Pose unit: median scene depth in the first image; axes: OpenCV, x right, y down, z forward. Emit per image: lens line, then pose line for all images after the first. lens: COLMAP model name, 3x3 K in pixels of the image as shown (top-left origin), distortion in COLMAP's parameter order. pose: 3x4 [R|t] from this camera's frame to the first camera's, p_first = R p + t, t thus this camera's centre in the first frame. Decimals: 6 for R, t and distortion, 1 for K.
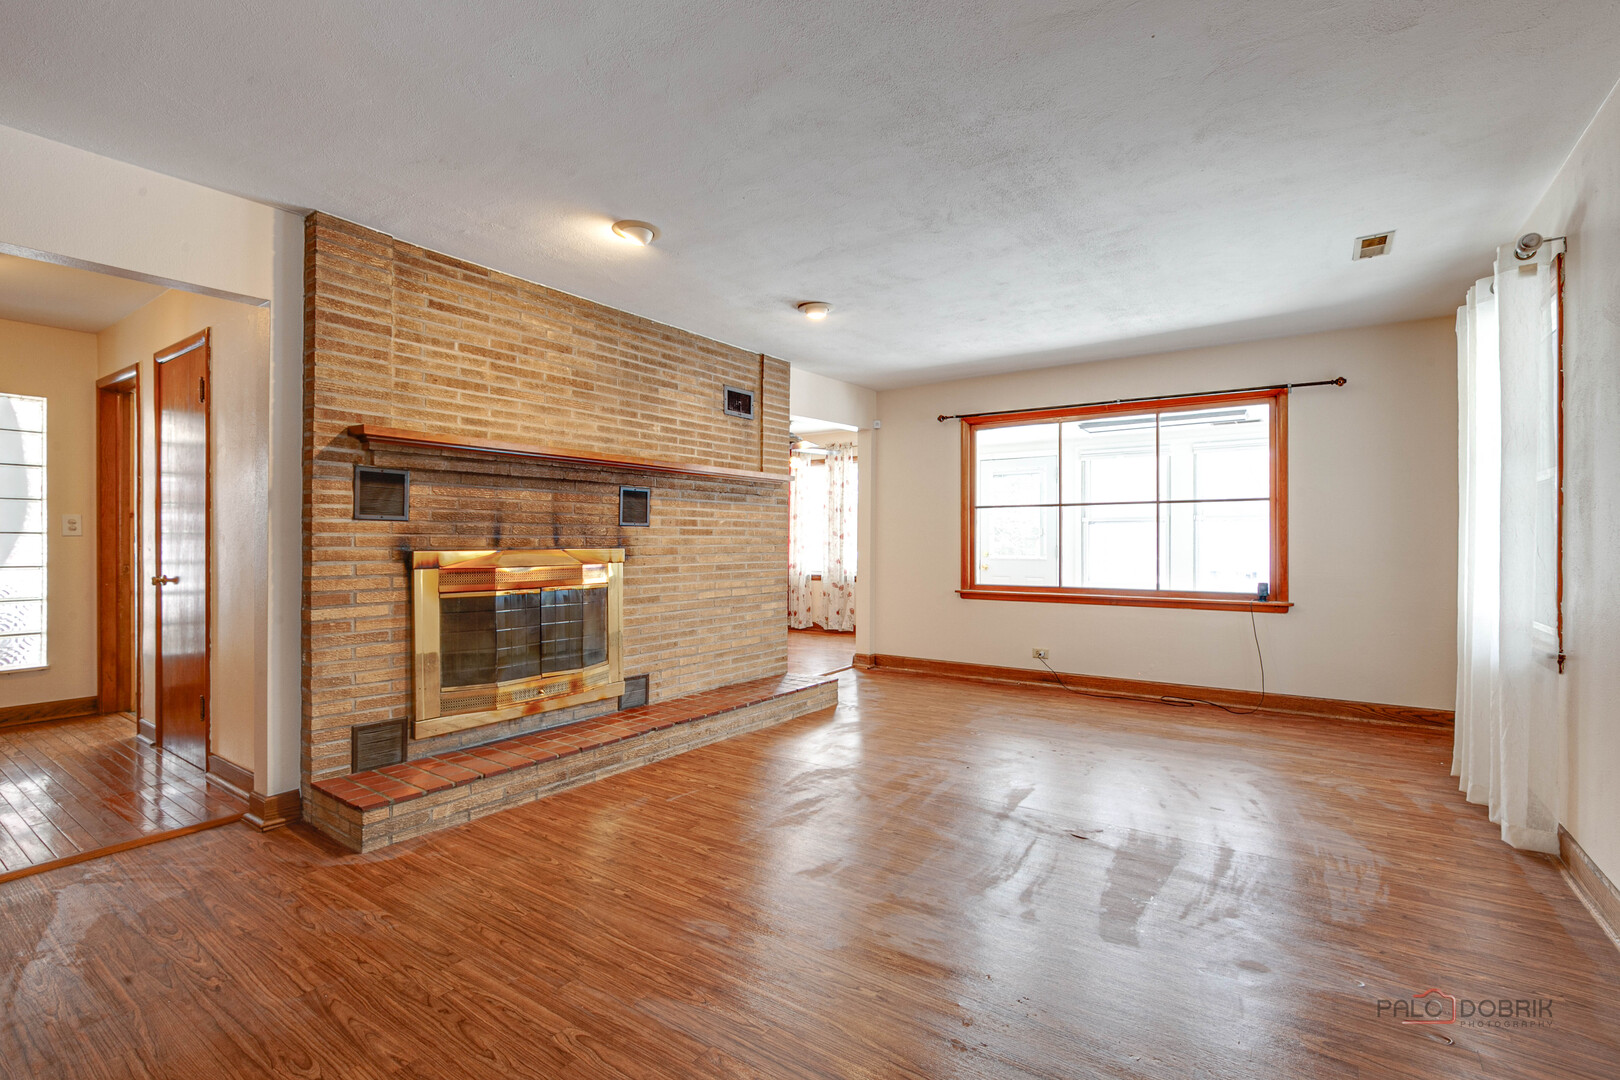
lens RADIAL K [[734.3, 0, 823.7], [0, 734.3, 539.3], [0, 0, 1]] dist [-0.013062, 0.001757]
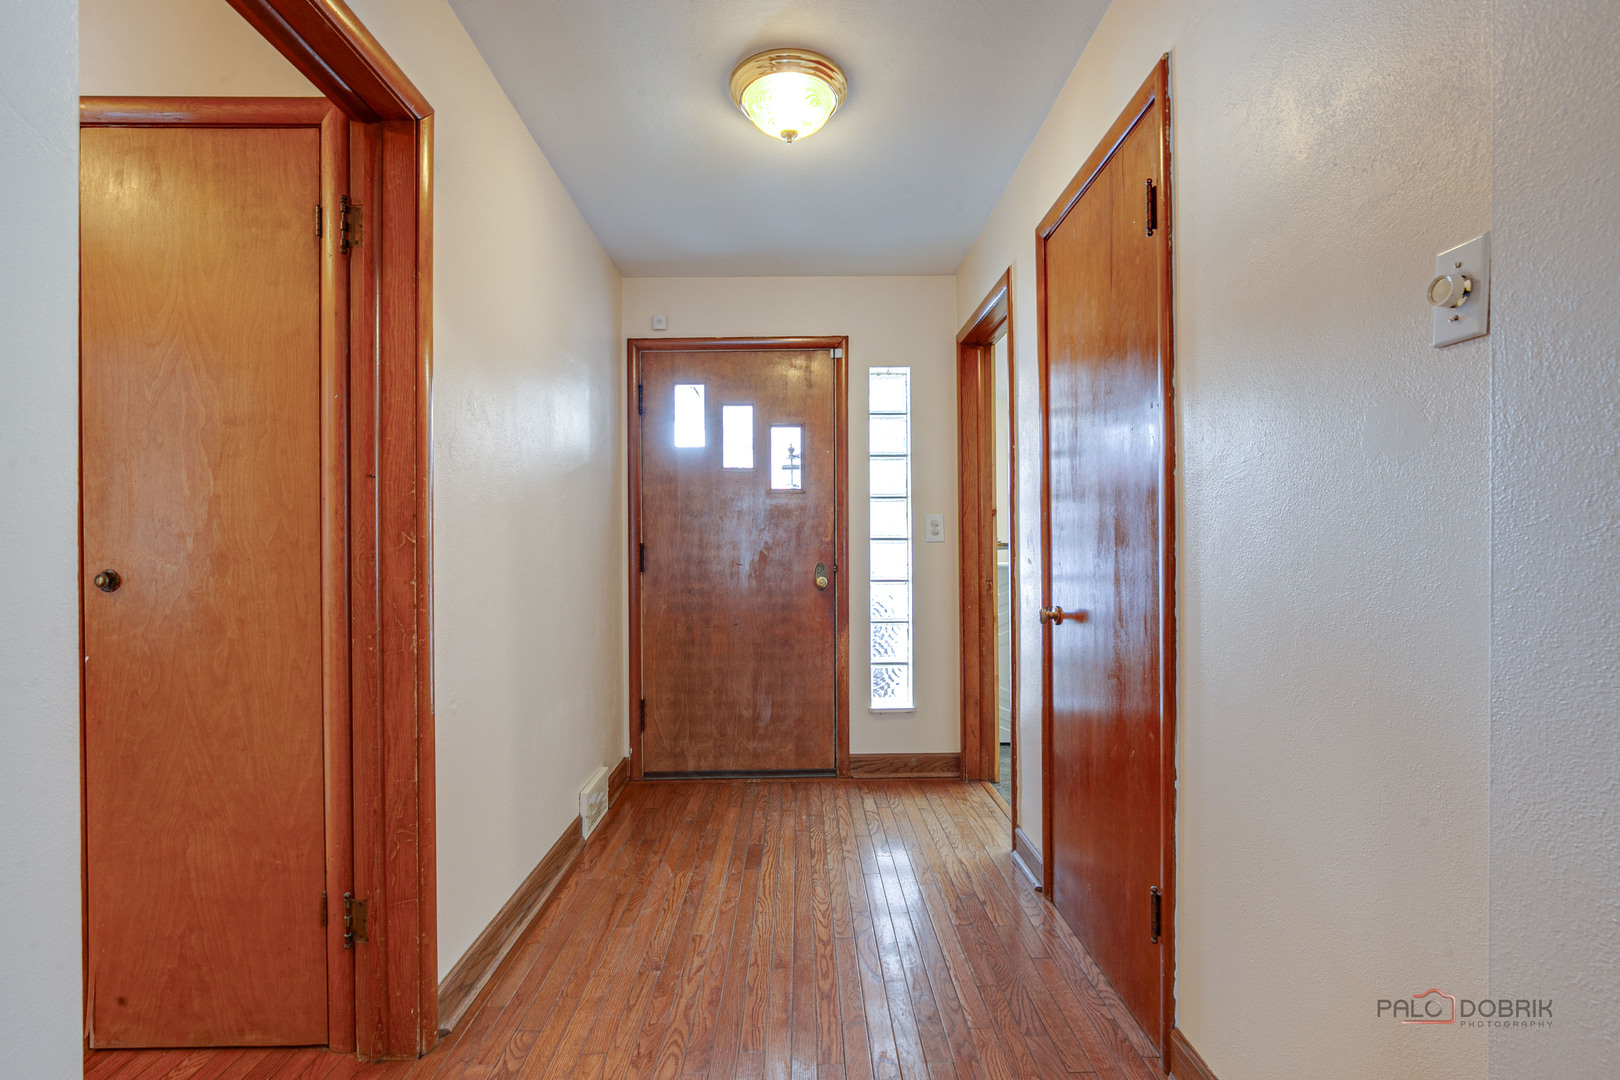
lens RADIAL K [[734.3, 0, 812.1], [0, 734.3, 546.8], [0, 0, 1]] dist [-0.013062, 0.001757]
pose [[0.577332, -0.007610, -0.816474, -0.514662], [0.007407, 0.999964, -0.004082, 0.003221], [0.816476, -0.003691, 0.577367, 0.480180]]
